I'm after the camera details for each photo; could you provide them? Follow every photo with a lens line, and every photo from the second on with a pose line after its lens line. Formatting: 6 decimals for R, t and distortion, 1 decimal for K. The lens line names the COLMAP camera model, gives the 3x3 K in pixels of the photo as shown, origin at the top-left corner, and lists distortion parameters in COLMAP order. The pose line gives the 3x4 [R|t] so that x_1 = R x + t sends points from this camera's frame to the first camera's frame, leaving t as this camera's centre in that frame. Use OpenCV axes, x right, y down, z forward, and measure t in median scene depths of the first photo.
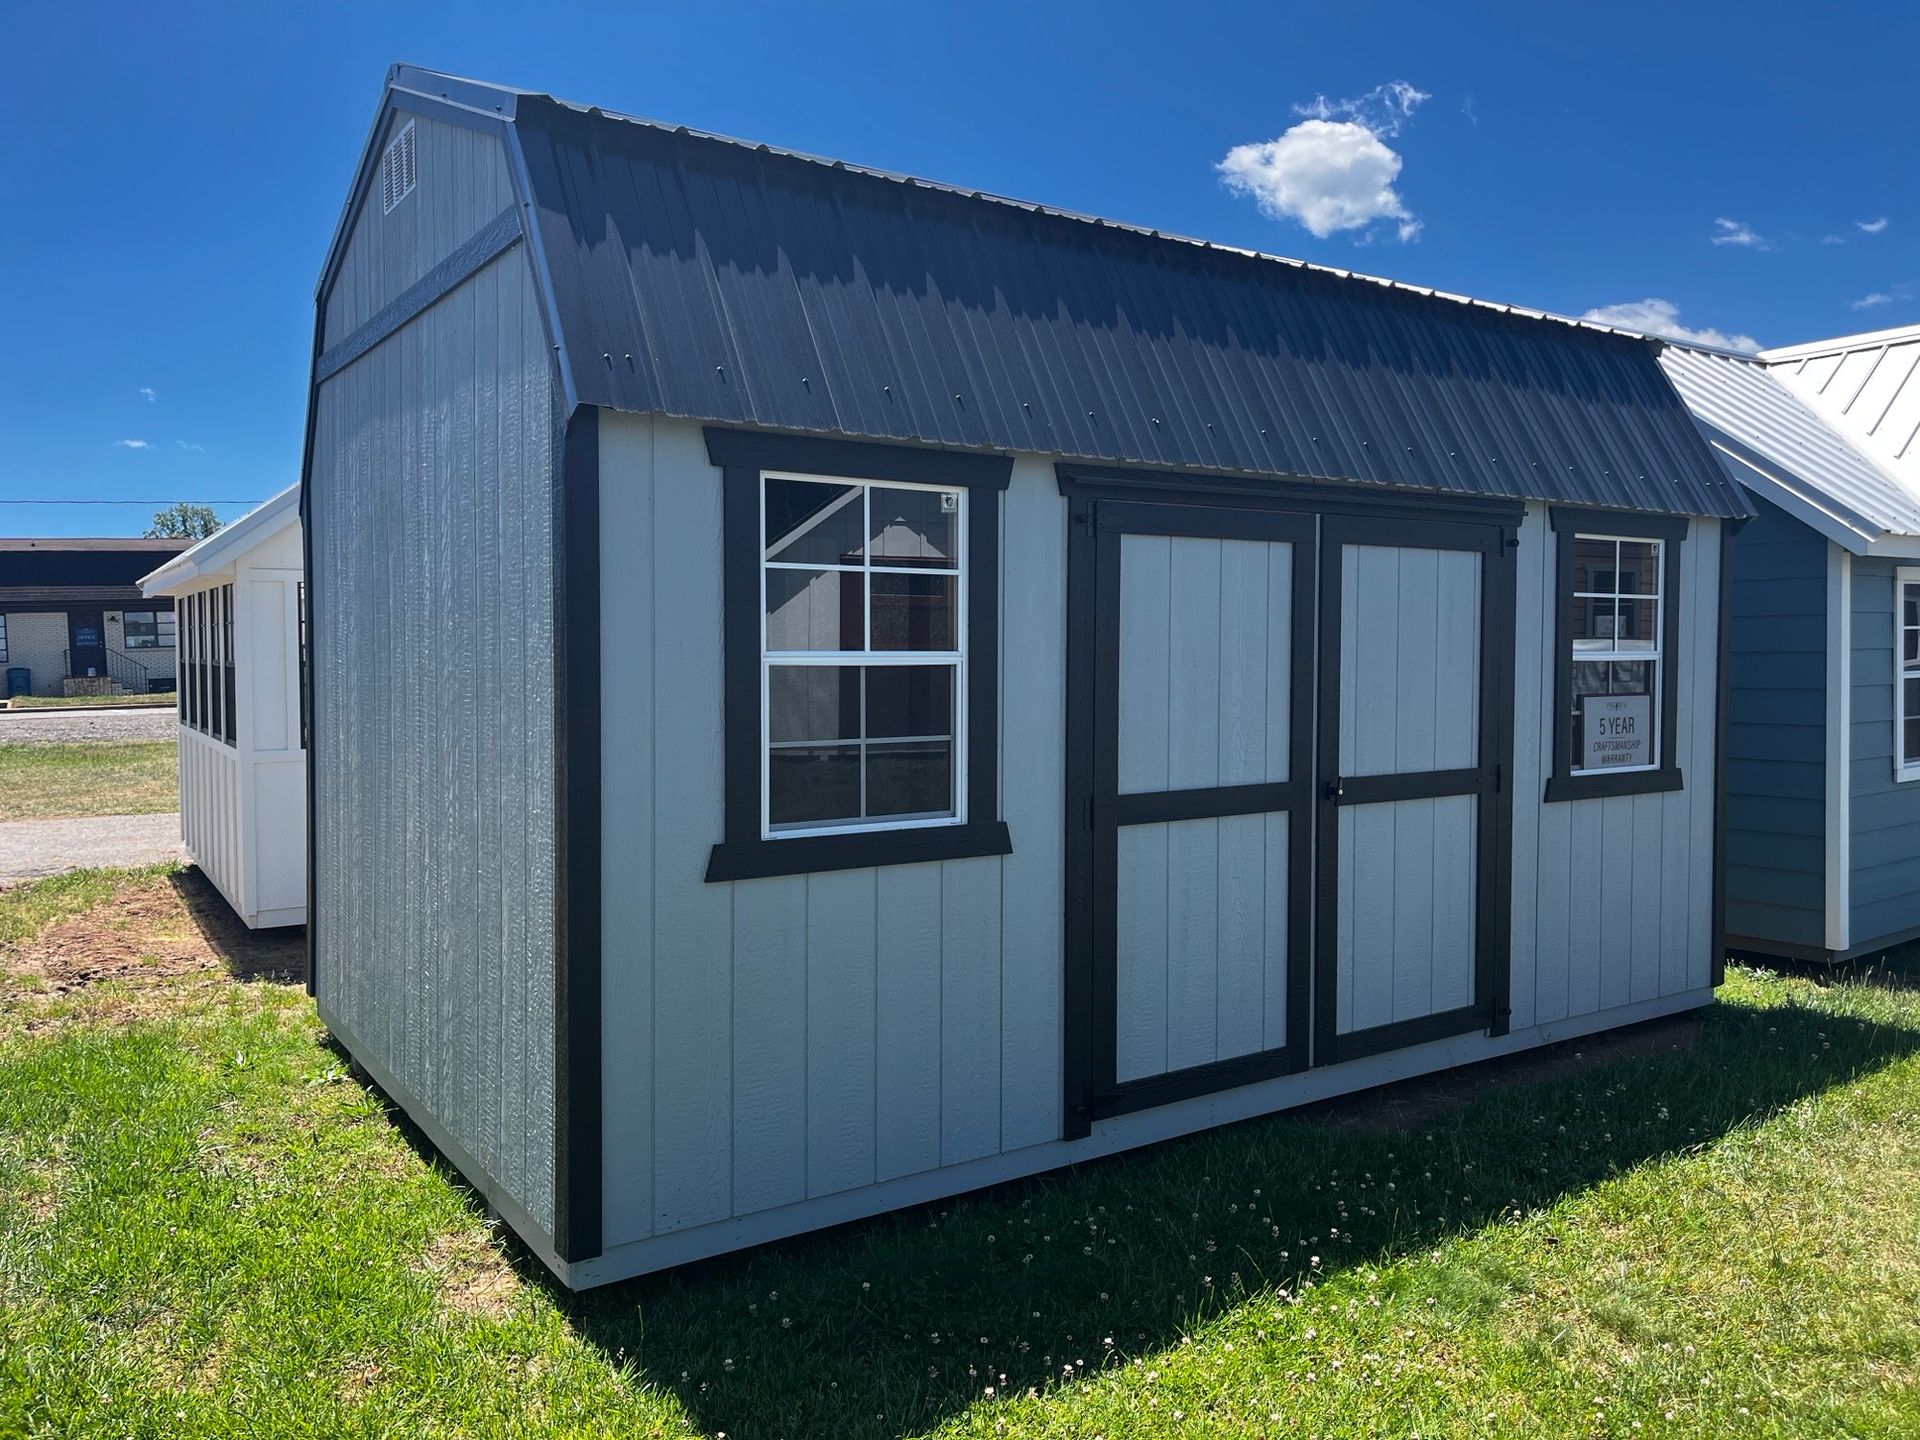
lens RADIAL K [[1423.1, 0, 961.8], [0, 1423.1, 690.3], [0, 0, 1]] dist [0.041055, -0.002010]
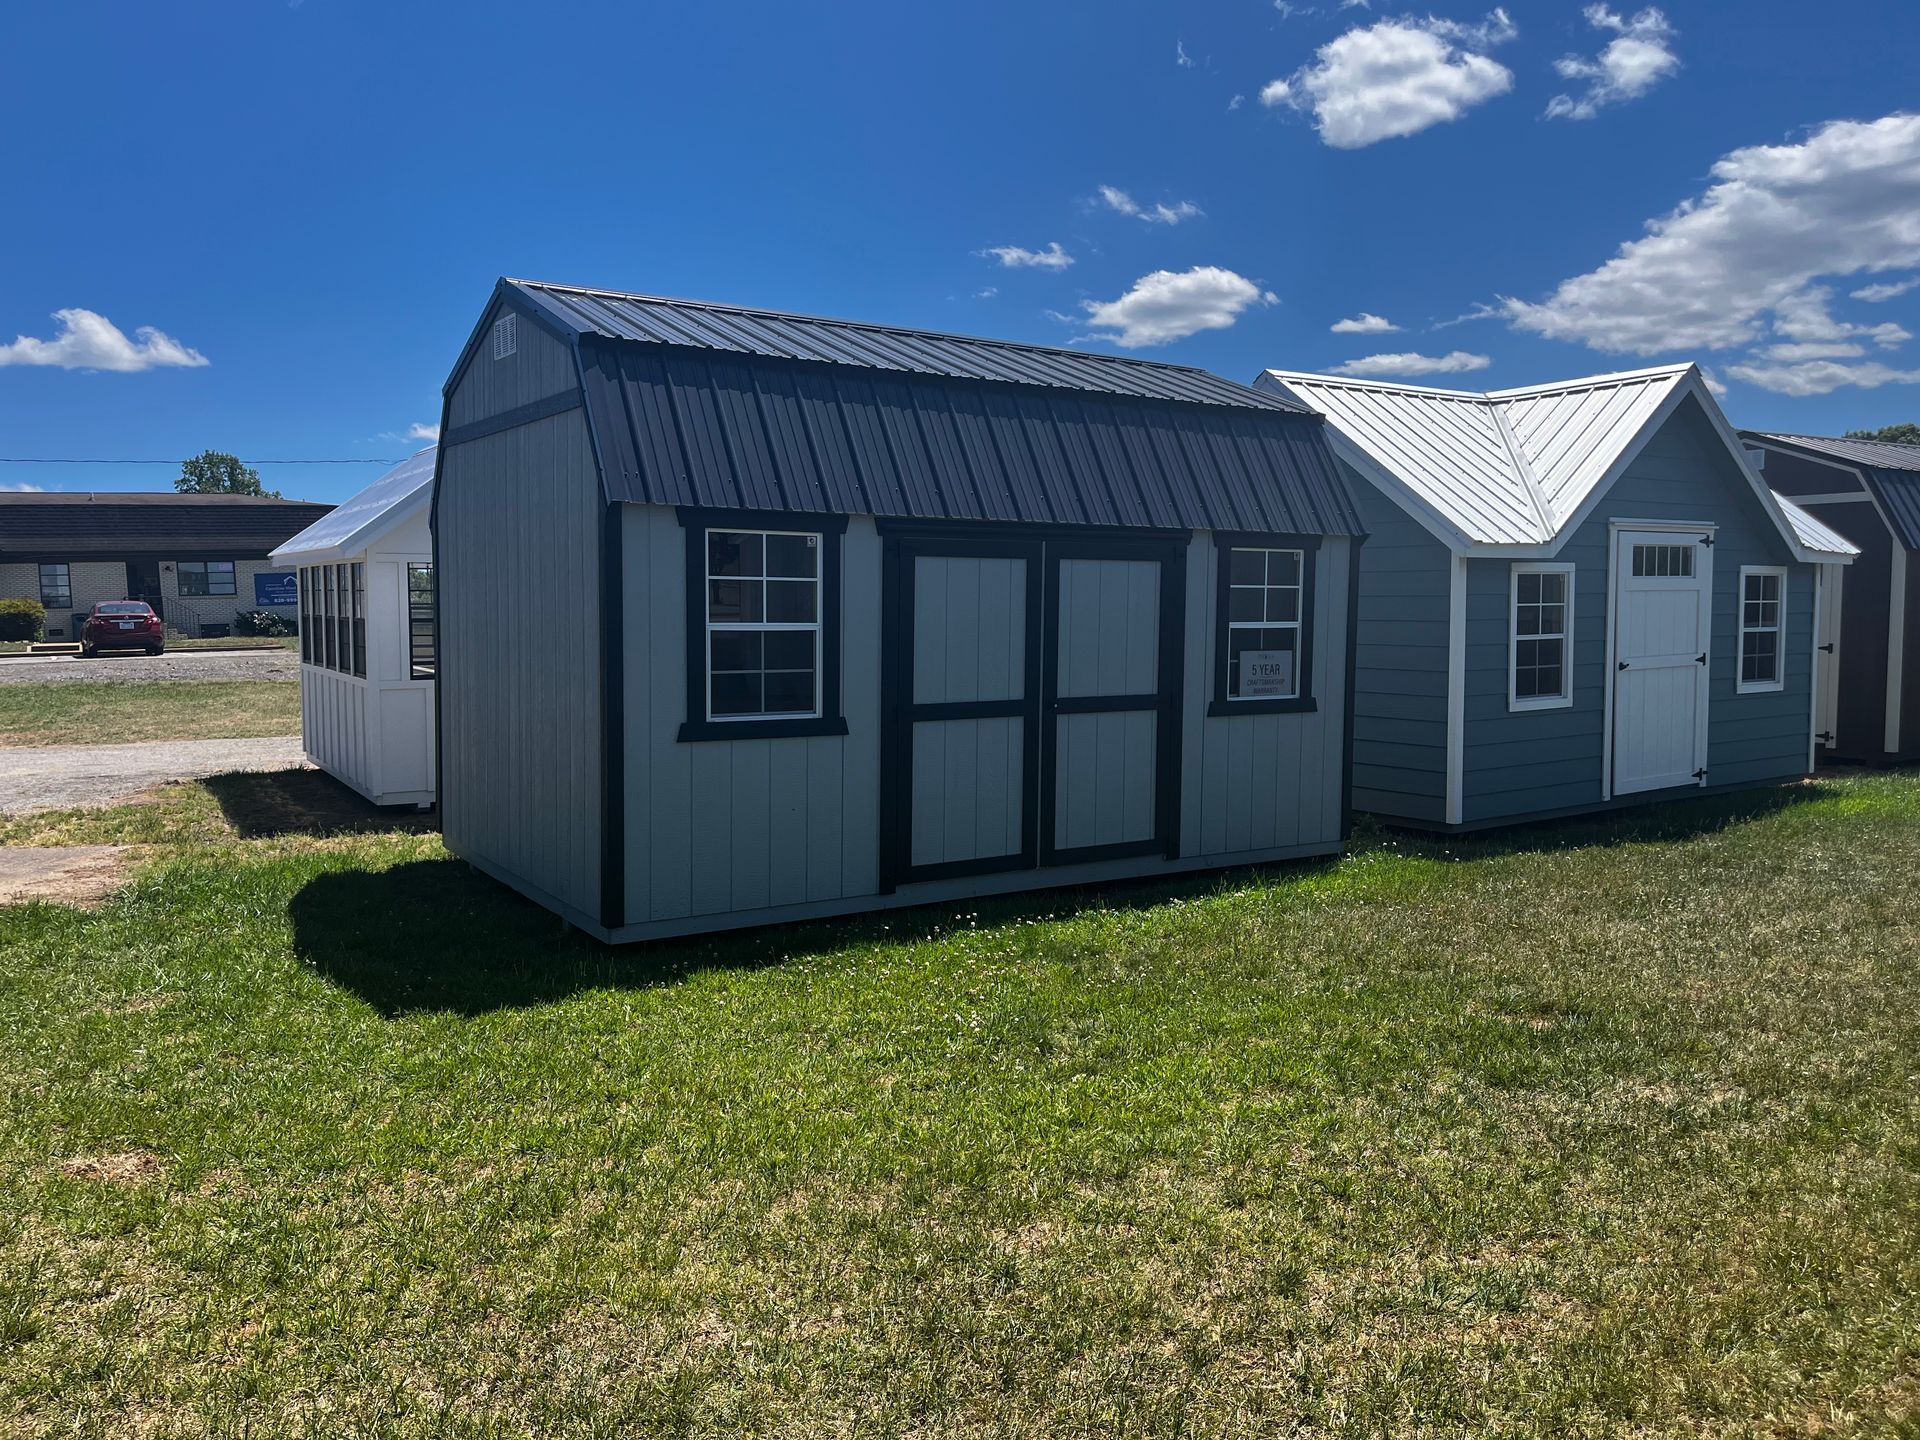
lens RADIAL K [[1531.8, 0, 959.6], [0, 1531.8, 686.2], [0, 0, 1]] dist [0.035430, -0.000269]
pose [[0.999611, 0.009041, -0.026379, 0.197402], [-0.008247, 0.999514, 0.030053, -0.005832], [0.026638, -0.029823, 0.999200, -0.816004]]
